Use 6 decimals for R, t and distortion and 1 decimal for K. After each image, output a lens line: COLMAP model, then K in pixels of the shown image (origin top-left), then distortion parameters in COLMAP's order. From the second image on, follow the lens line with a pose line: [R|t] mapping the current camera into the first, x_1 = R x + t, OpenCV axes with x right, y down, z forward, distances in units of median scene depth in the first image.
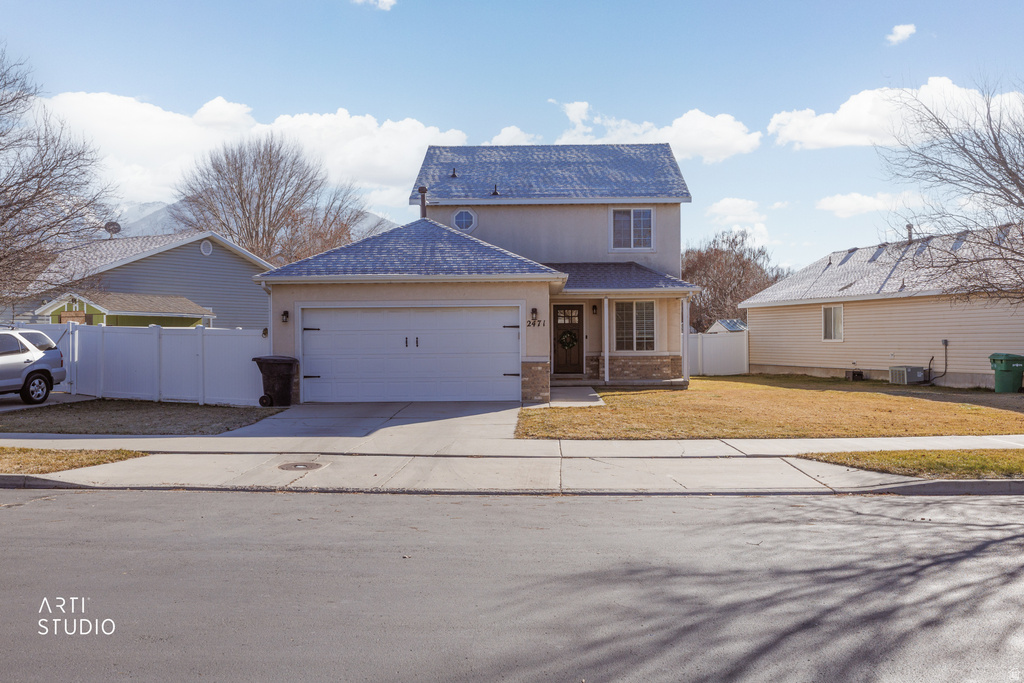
lens RADIAL K [[979.2, 0, 512.2], [0, 979.2, 345.2], [0, 0, 1]] dist [-0.002592, 0.000000]
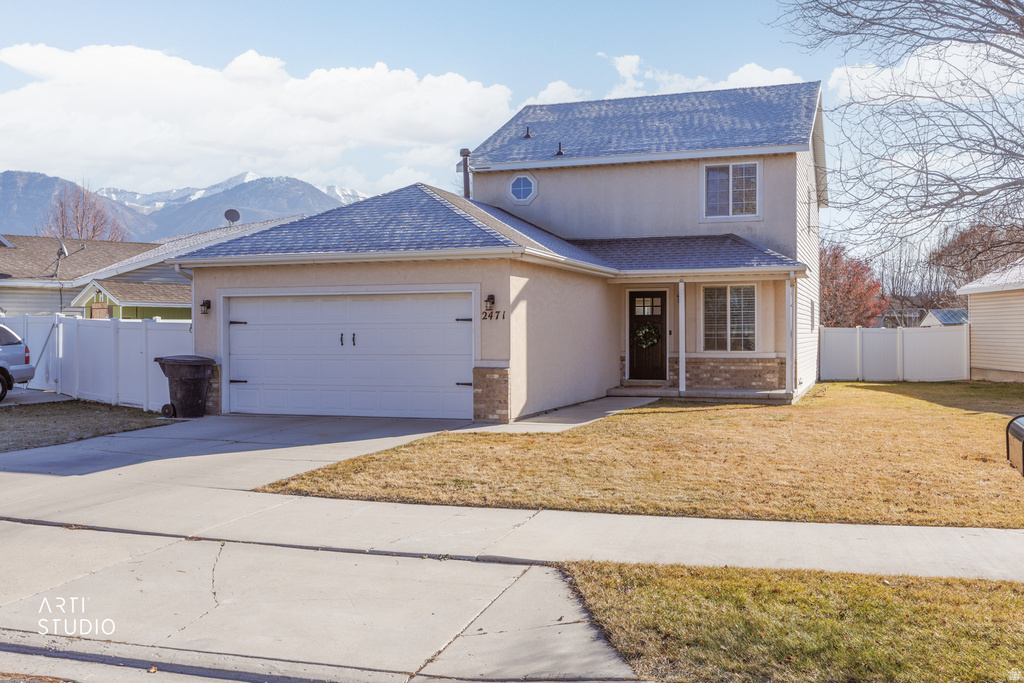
lens RADIAL K [[979.2, 0, 516.1], [0, 979.2, 333.8], [0, 0, 1]] dist [-0.002592, 0.000000]
pose [[0.950031, 0.004663, -0.312122, 0.204816], [-0.005558, 0.999983, -0.001977, -0.005252], [0.312108, 0.003613, 0.950040, 0.230613]]
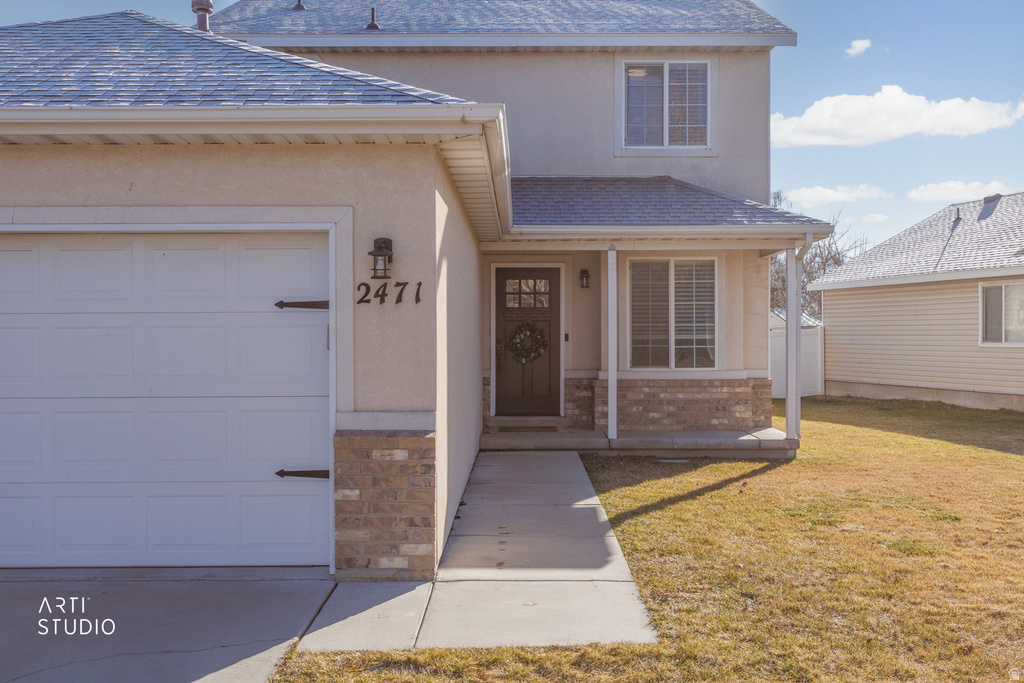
lens RADIAL K [[979.2, 0, 515.5], [0, 979.2, 346.2], [0, 0, 1]] dist [-0.002592, 0.000000]
pose [[0.999648, 0.004708, 0.026098, 0.040084], [-0.004843, 0.999975, 0.005114, -0.006485], [-0.026074, -0.005238, 0.999646, 0.545351]]
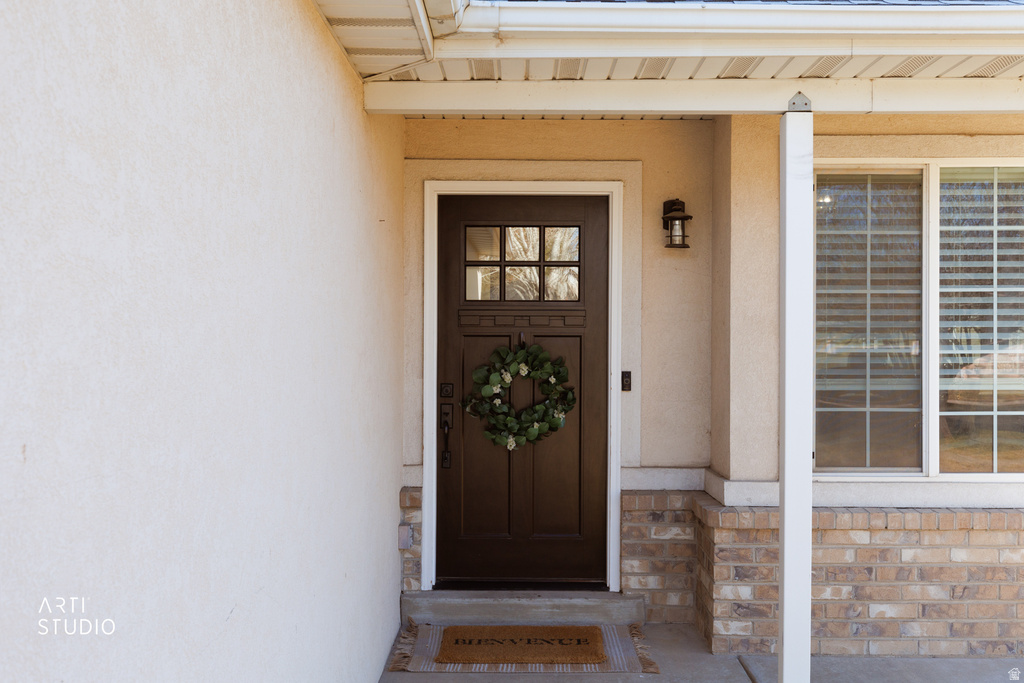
lens RADIAL K [[979.2, 0, 514.2], [0, 979.2, 342.6], [0, 0, 1]] dist [-0.002592, 0.000000]
pose [[0.999572, 0.010551, 0.027275, 0.051882], [-0.010528, 0.999944, -0.000975, -0.014964], [-0.027284, 0.000687, 0.999627, 0.840453]]
